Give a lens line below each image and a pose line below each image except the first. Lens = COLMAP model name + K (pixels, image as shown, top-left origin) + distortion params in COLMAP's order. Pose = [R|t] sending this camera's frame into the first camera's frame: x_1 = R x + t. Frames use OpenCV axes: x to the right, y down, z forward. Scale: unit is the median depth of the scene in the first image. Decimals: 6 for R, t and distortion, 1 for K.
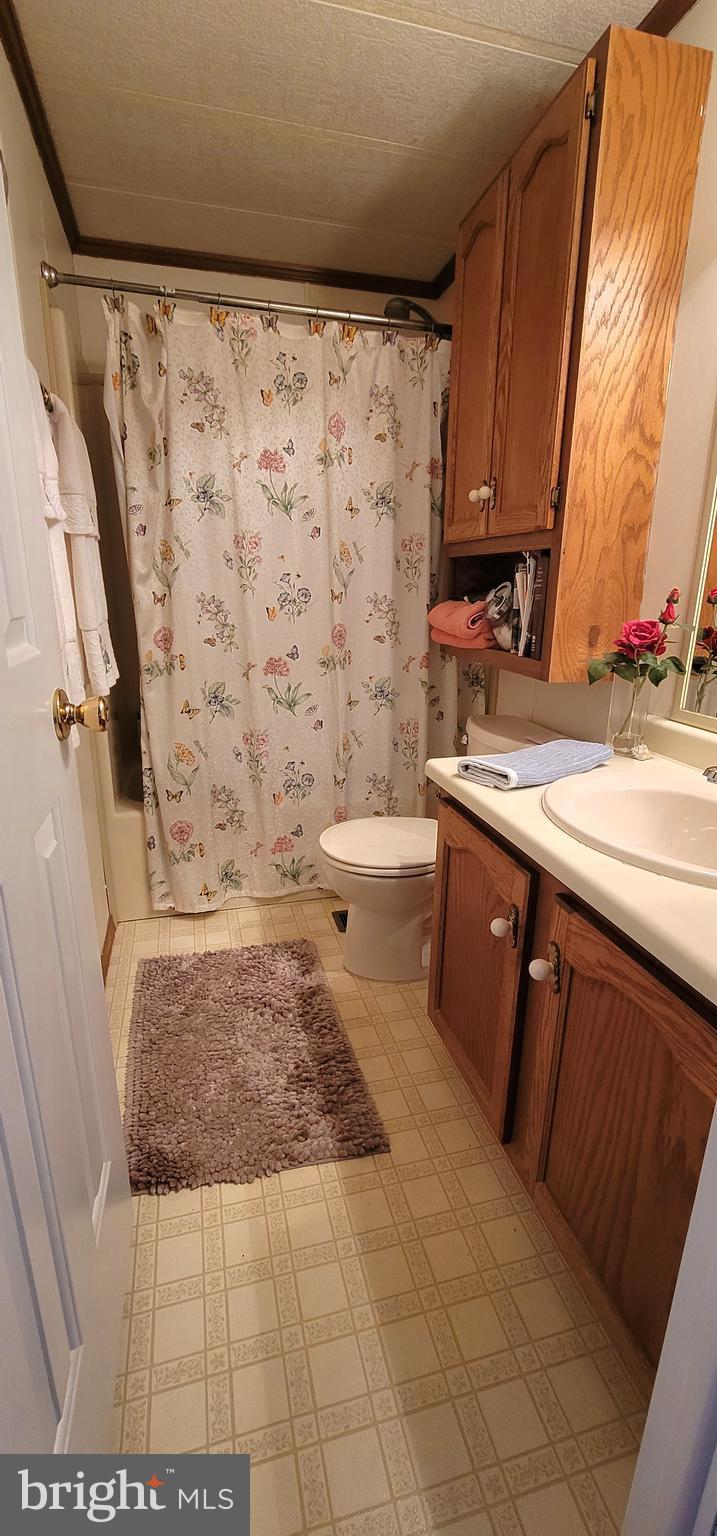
lens RADIAL K [[624.9, 0, 364.3], [0, 624.9, 774.9], [0, 0, 1]] dist [-0.002740, -0.000229]
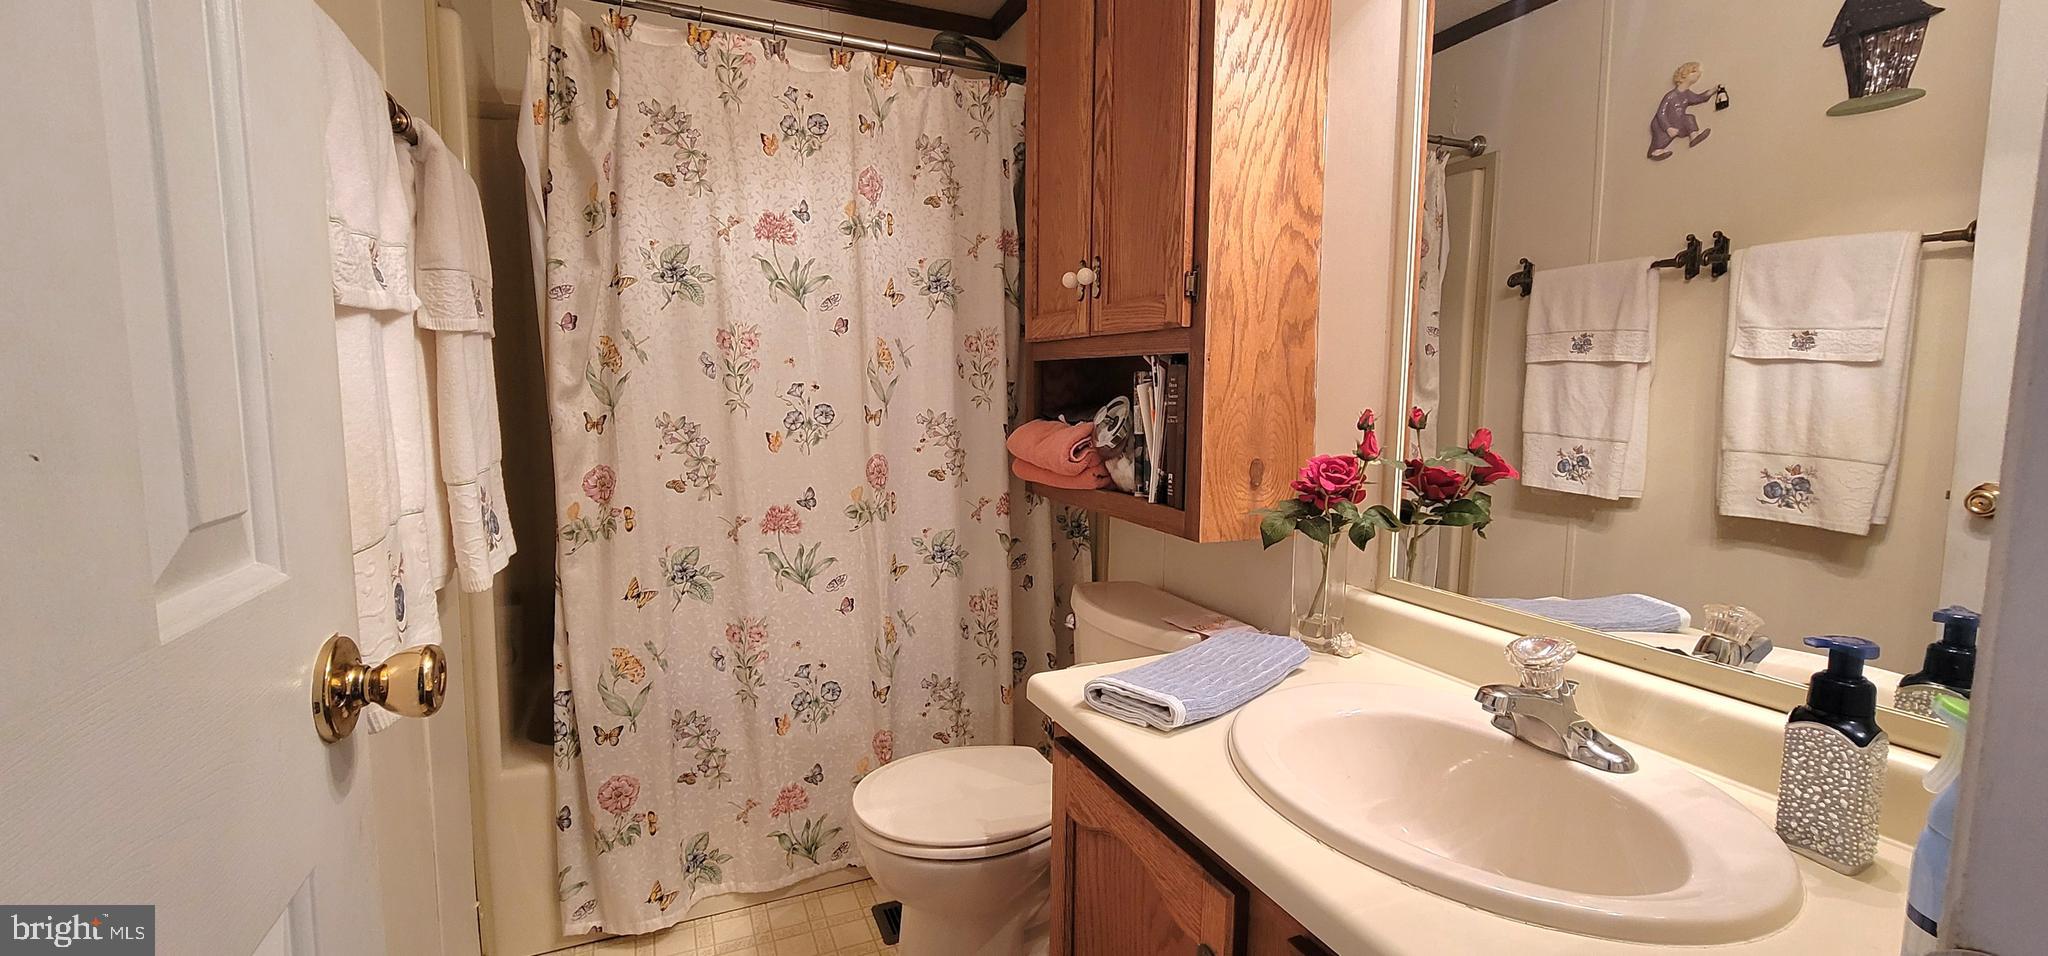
lens RADIAL K [[833.1, 0, 1024.0], [0, 833.1, 478.0], [0, 0, 1]] dist [-0.002740, -0.000229]
pose [[0.988536, -0.020451, 0.149594, -0.021247], [0.047222, 0.982957, -0.177668, -0.055425], [-0.143411, 0.182696, 0.972654, 0.117183]]
